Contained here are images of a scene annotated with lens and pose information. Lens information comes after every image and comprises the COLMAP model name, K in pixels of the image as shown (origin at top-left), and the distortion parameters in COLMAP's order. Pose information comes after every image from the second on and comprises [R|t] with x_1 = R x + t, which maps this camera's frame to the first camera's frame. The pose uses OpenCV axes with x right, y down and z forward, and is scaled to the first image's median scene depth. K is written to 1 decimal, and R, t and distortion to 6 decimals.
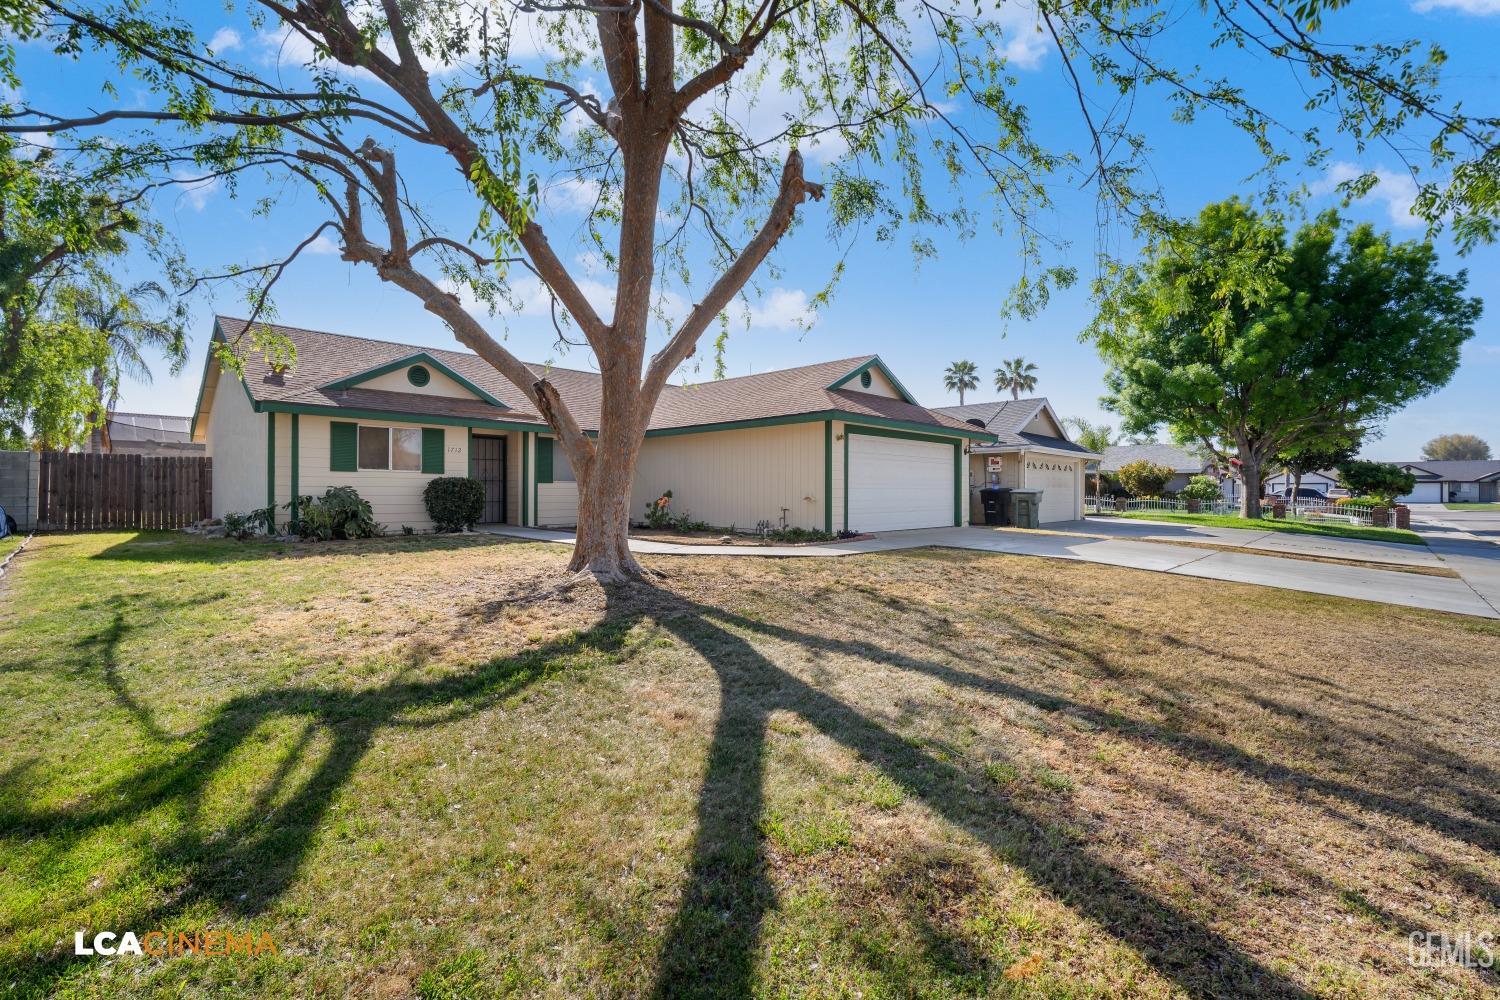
lens RADIAL K [[666.0, 0, 756.7], [0, 666.0, 490.5], [0, 0, 1]] dist [-0.000194, -0.000043]
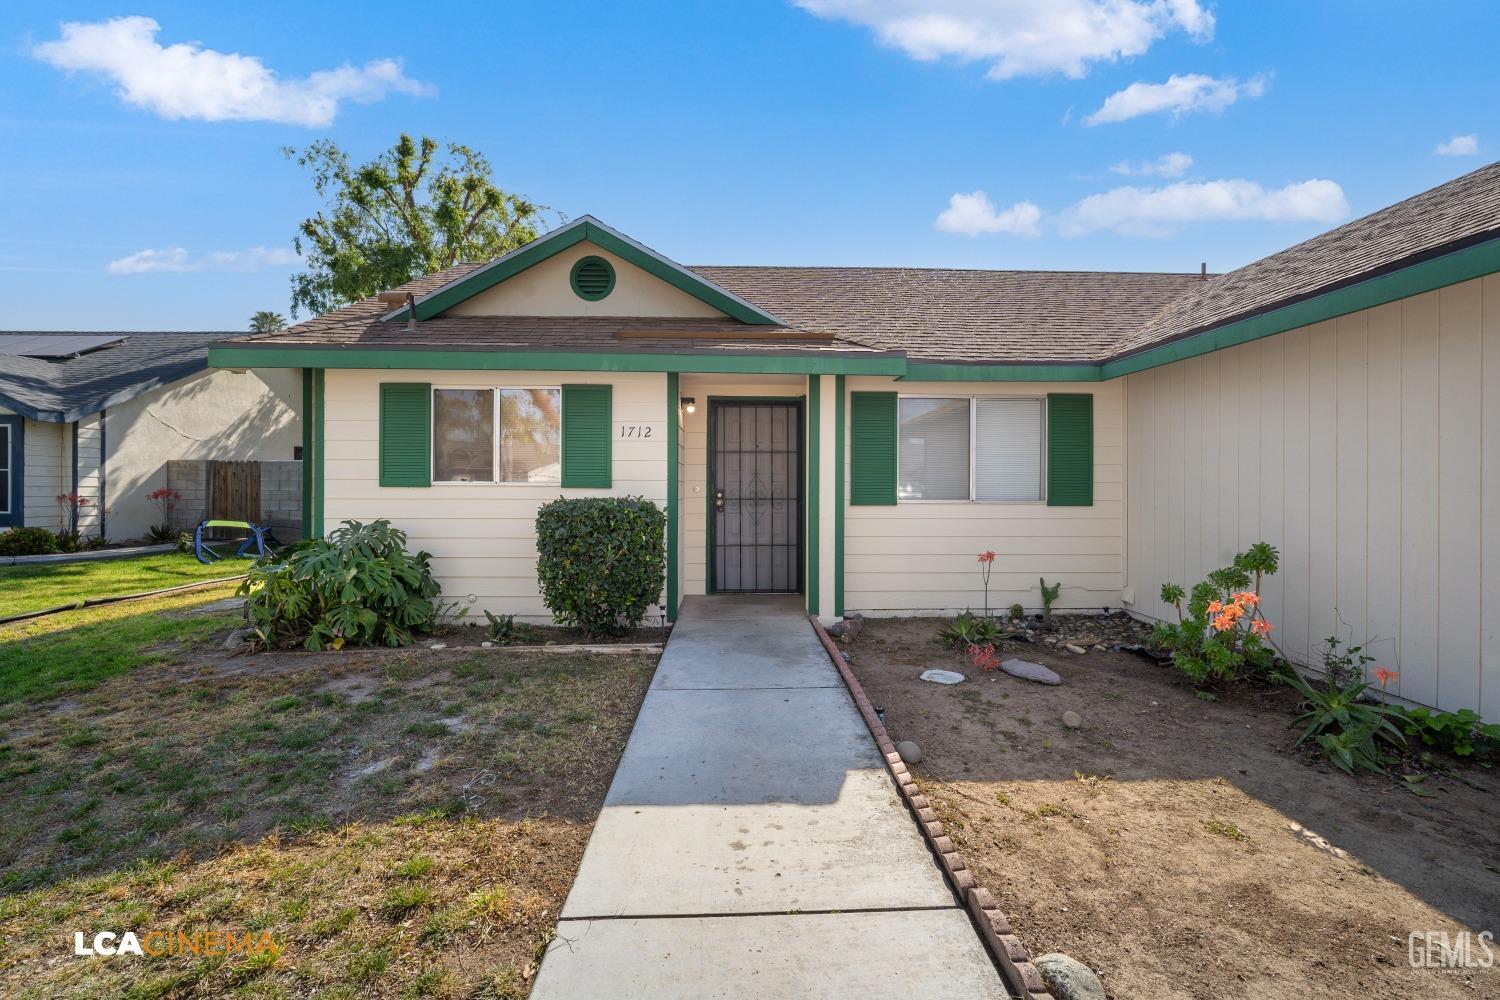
lens RADIAL K [[666.0, 0, 756.7], [0, 666.0, 490.5], [0, 0, 1]] dist [-0.000194, -0.000043]
pose [[0.697155, 0.007072, -0.716885, -0.089479], [0.000468, 0.999947, 0.010319, -0.027349], [0.716920, -0.007530, 0.697115, 0.751182]]
